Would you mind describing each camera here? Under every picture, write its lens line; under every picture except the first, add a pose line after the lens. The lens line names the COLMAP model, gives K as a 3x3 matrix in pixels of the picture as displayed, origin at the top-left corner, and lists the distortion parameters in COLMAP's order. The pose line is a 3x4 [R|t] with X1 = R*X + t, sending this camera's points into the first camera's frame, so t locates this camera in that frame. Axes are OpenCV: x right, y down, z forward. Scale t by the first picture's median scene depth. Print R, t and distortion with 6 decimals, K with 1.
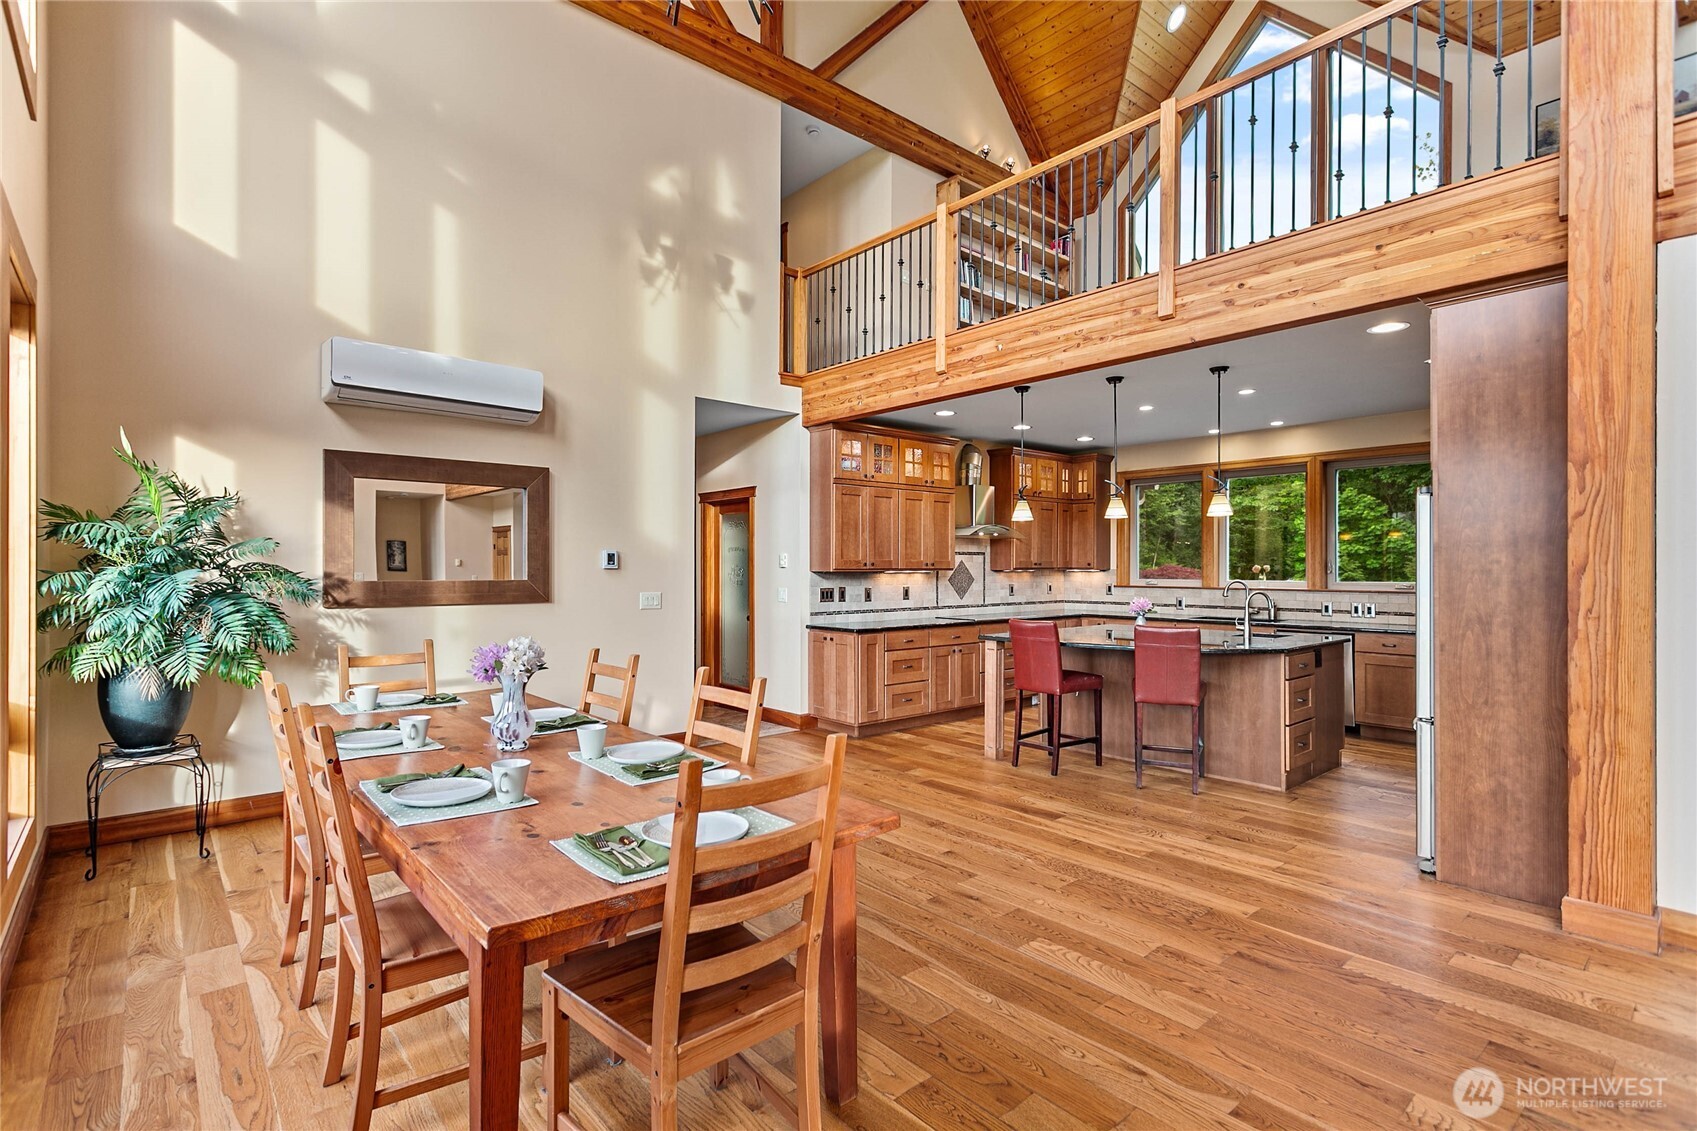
lens RADIAL K [[806.9, 0, 846.1], [0, 806.9, 565.2], [0, 0, 1]] dist [0.001301, 0.004872]
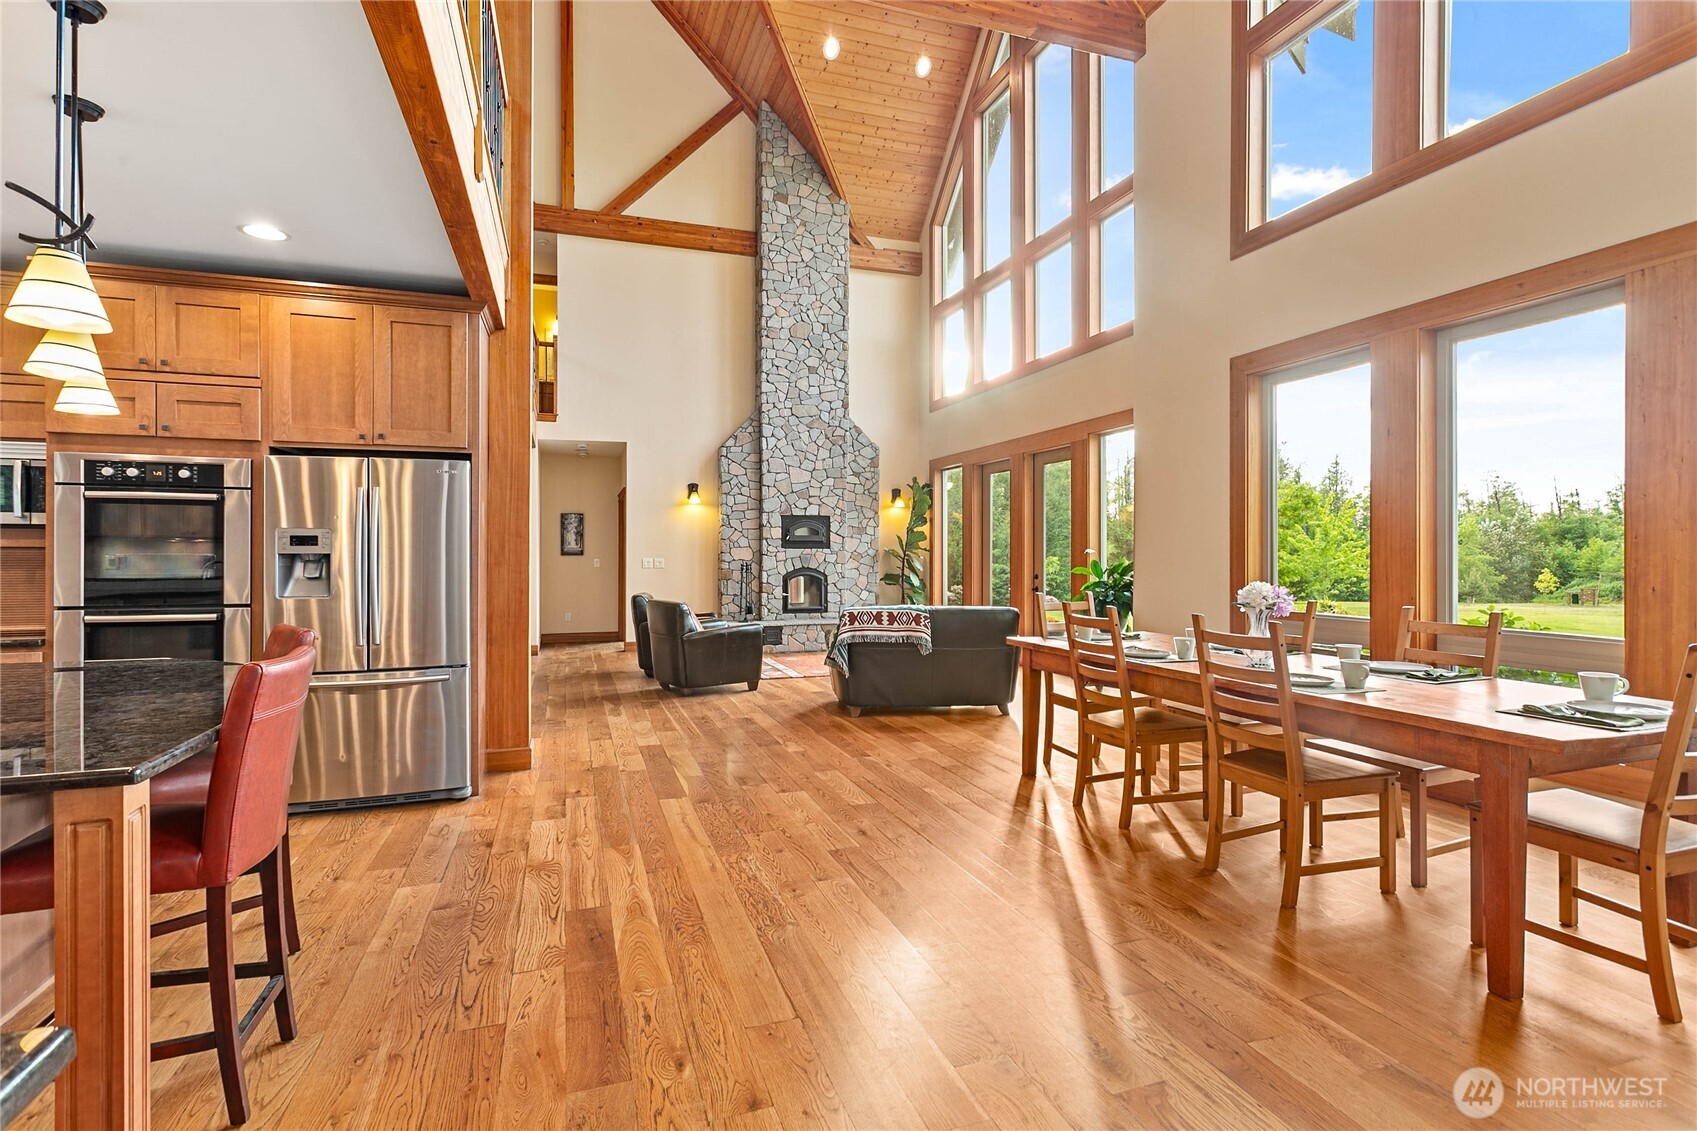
lens RADIAL K [[806.9, 0, 838.6], [0, 806.9, 557.3], [0, 0, 1]] dist [0.001301, 0.004872]
pose [[-0.924682, -0.002539, 0.380732, -0.128890], [-0.001445, 0.999994, 0.003159, 0.022384], [-0.380738, 0.002371, -0.924680, 1.164216]]
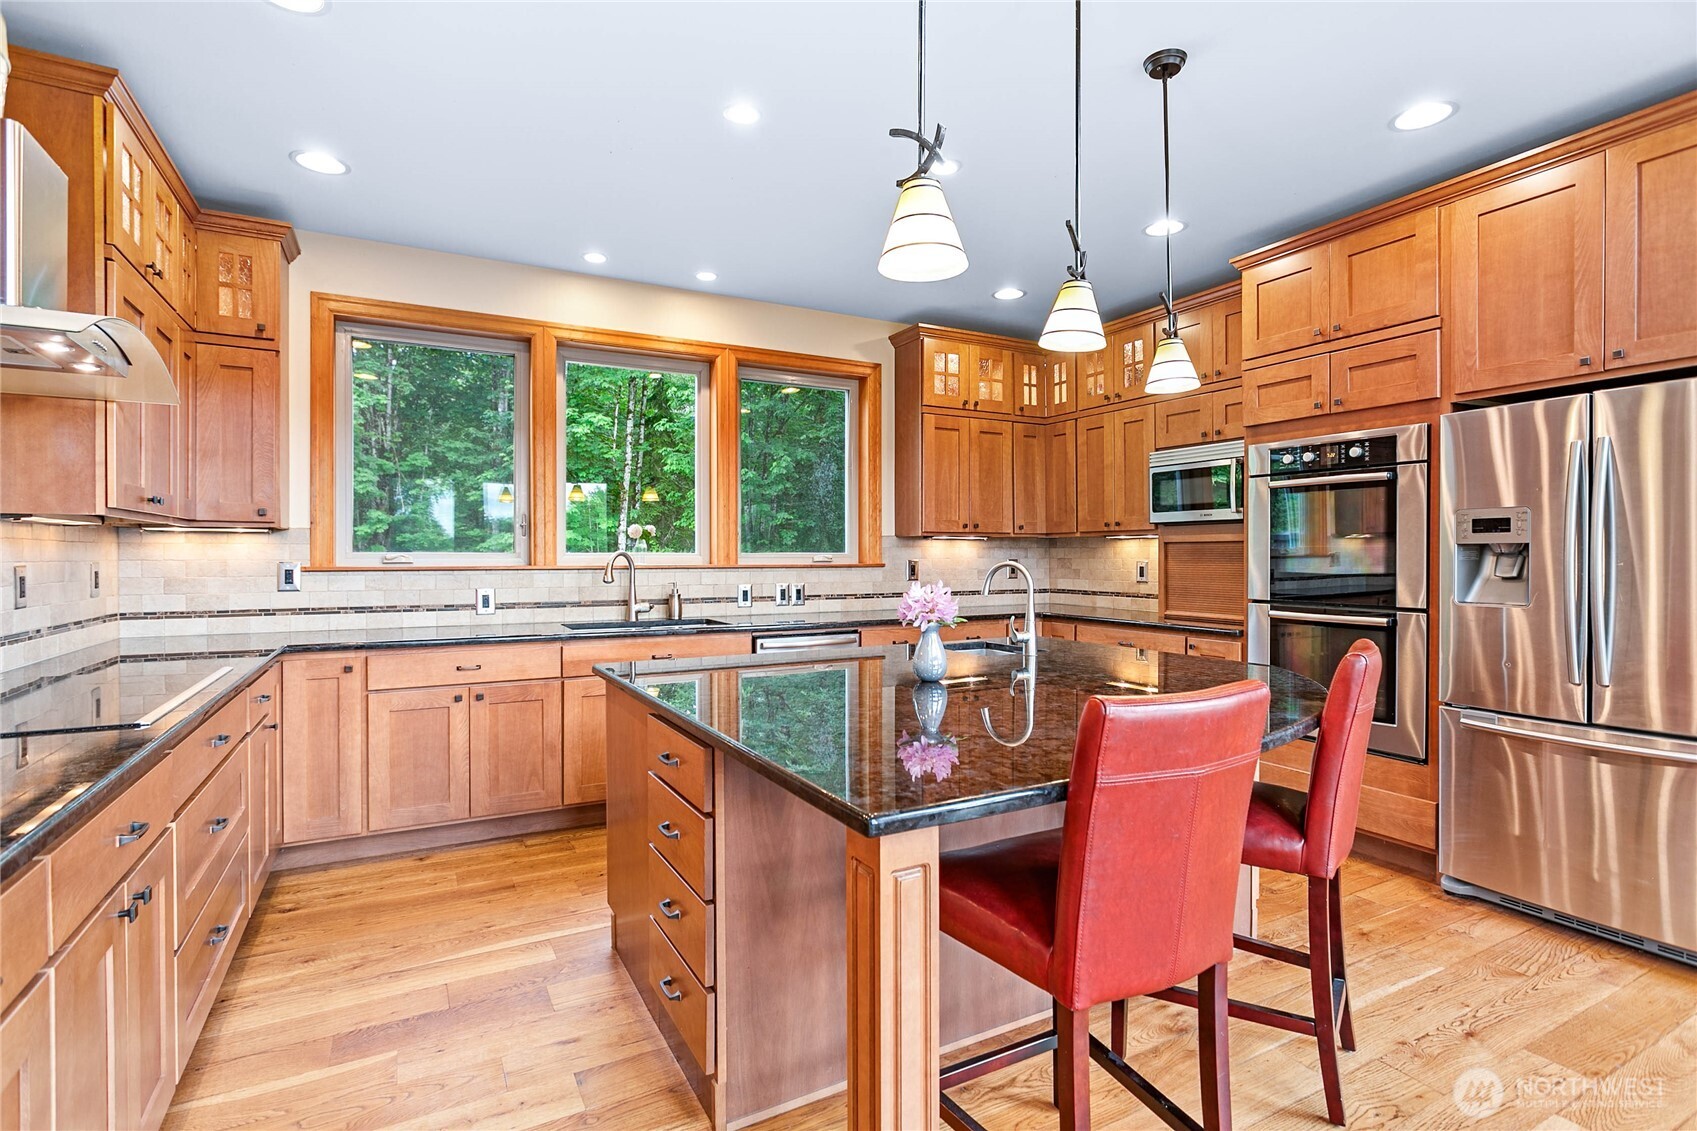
lens RADIAL K [[821.8, 0, 852.1], [0, 821.8, 561.9], [0, 0, 1]] dist [-0.006291, 0.001785]
pose [[0.214722, -0.008575, 0.976638, -0.020491], [0.001349, 0.999963, 0.008483, 0.028387], [-0.976674, -0.000504, 0.214725, 0.980087]]
